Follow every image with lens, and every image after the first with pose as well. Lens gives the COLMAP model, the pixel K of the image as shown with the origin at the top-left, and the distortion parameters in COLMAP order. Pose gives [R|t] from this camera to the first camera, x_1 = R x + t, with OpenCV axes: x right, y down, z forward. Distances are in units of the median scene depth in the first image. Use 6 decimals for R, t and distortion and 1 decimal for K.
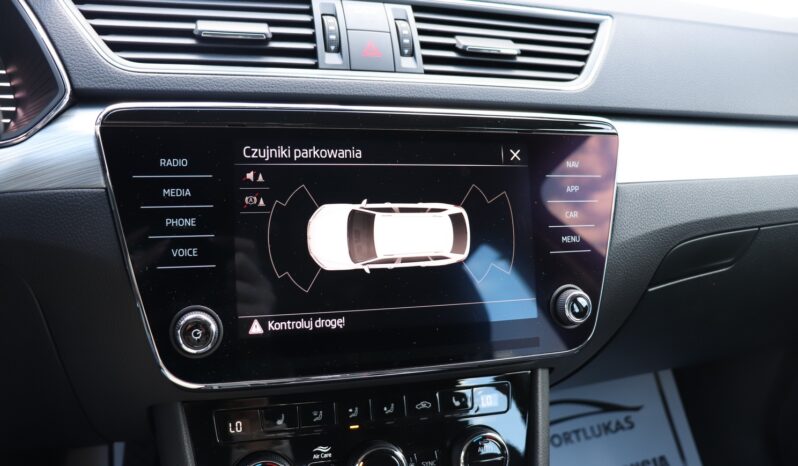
lens RADIAL K [[661.2, 0, 386.5], [0, 661.2, 230.9], [0, 0, 1]] dist [-0.190972, 0.172217]
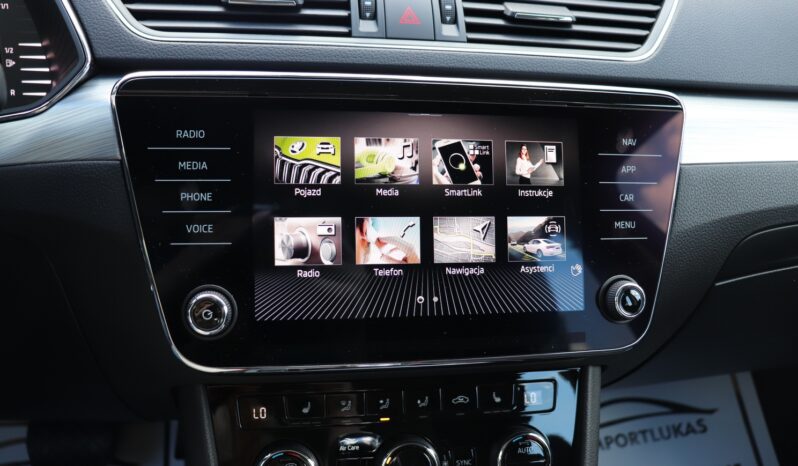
lens RADIAL K [[661.2, 0, 386.5], [0, 661.2, 230.9], [0, 0, 1]] dist [-0.190972, 0.172217]
pose [[0.992566, 0.023343, -0.119451, 0.060695], [-0.020865, 0.999541, 0.021951, 0.008066], [0.119908, -0.019296, 0.992597, 0.070498]]
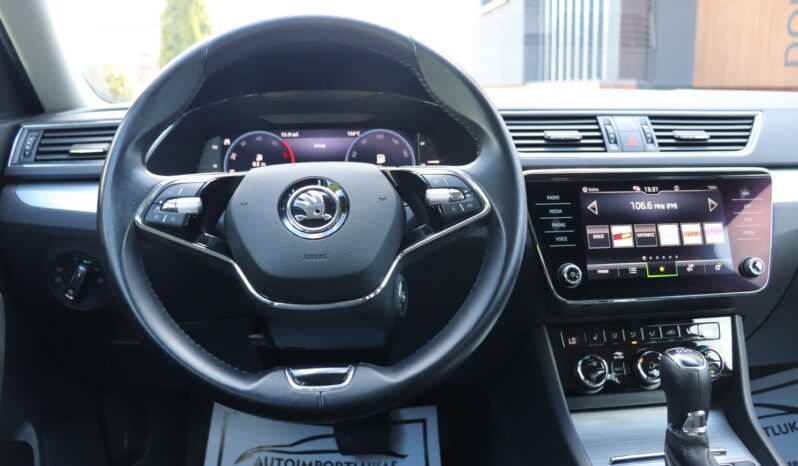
lens RADIAL K [[661.2, 0, 386.5], [0, 661.2, 230.9], [0, 0, 1]] dist [-0.190972, 0.172217]
pose [[0.973876, -0.049156, -0.221697, -0.318084], [0.015759, 0.988566, -0.149962, 0.256667], [0.226534, 0.142551, 0.963515, -0.953218]]
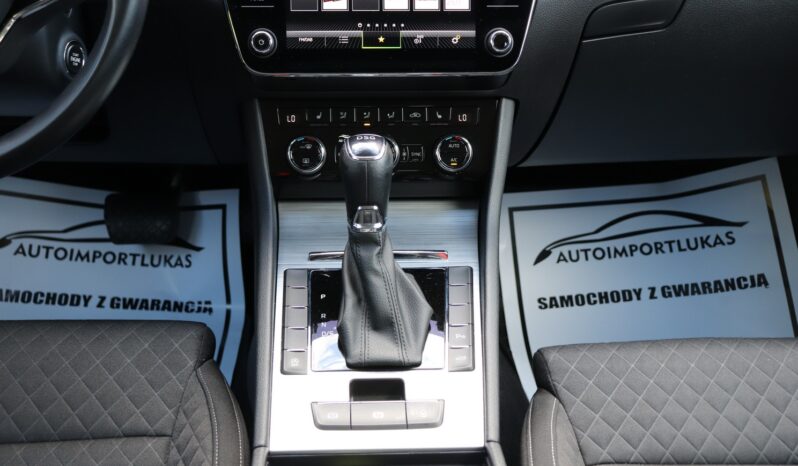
lens RADIAL K [[995.3, 0, 381.0], [0, 995.3, 232.7], [0, 0, 1]] dist [-0.008993, 0.003737]
pose [[0.968229, 0.056094, -0.243692, 0.584307], [-0.019988, 0.988758, 0.148180, 0.209046], [0.249264, -0.138602, 0.958466, -1.314088]]
